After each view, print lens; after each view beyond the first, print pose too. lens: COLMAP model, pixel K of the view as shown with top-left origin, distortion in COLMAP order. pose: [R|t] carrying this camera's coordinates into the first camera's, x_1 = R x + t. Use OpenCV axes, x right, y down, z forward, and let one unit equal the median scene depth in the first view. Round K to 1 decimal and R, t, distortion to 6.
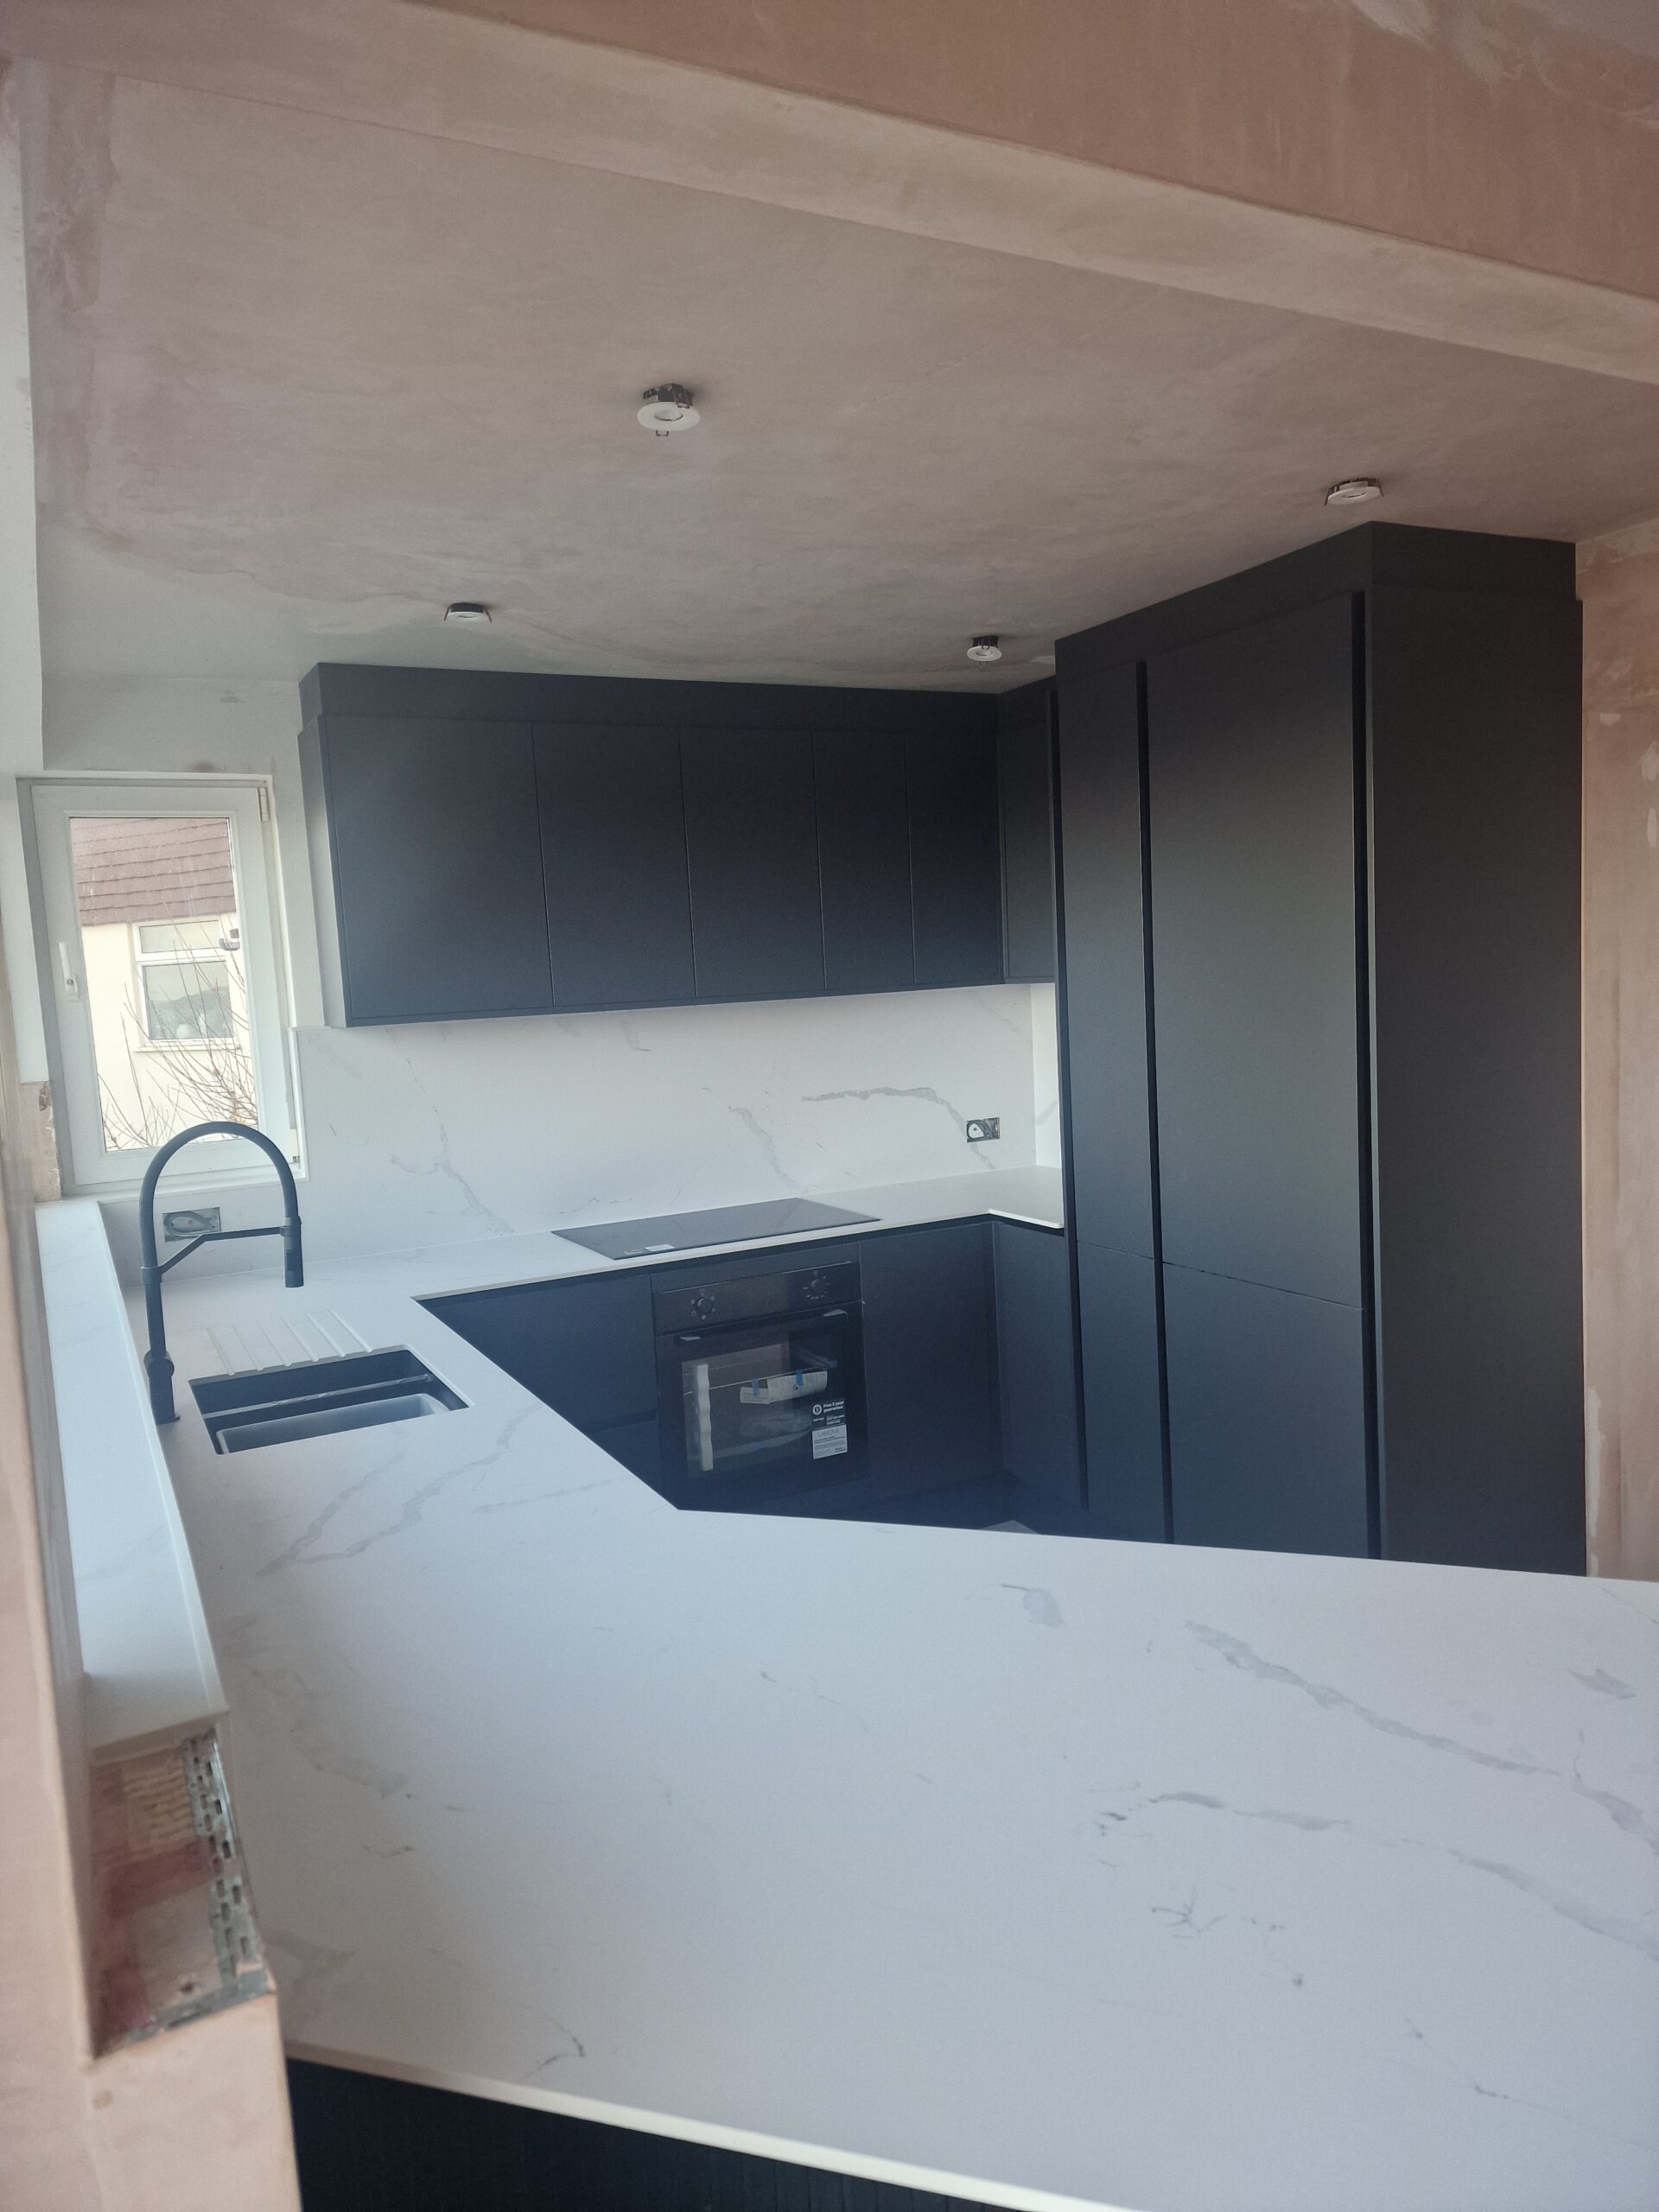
lens RADIAL K [[1475.2, 0, 821.9], [0, 1475.2, 1143.2], [0, 0, 1]] dist [0.058118, -0.059962]
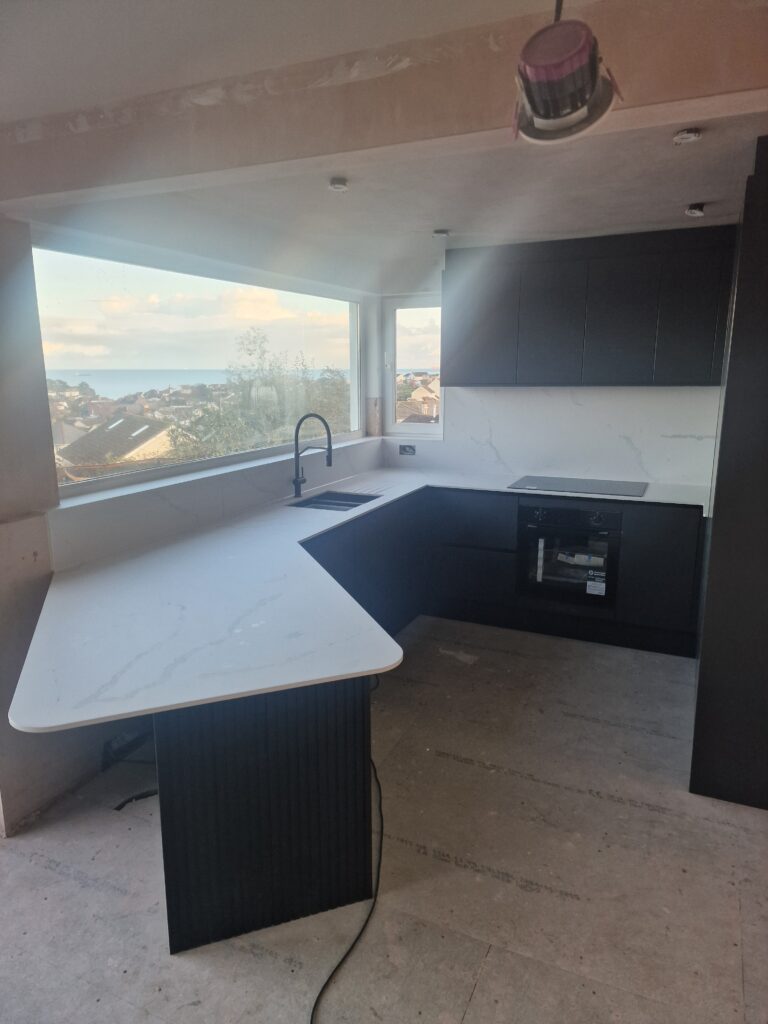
lens RADIAL K [[682.9, 0, 380.5], [0, 682.9, 529.2], [0, 0, 1]] dist [0.058118, -0.059962]
pose [[0.599493, 0.235203, -0.765041, 0.606008], [-0.119119, 0.971421, 0.205310, -0.063236], [0.791466, -0.031951, 0.610377, 0.107137]]
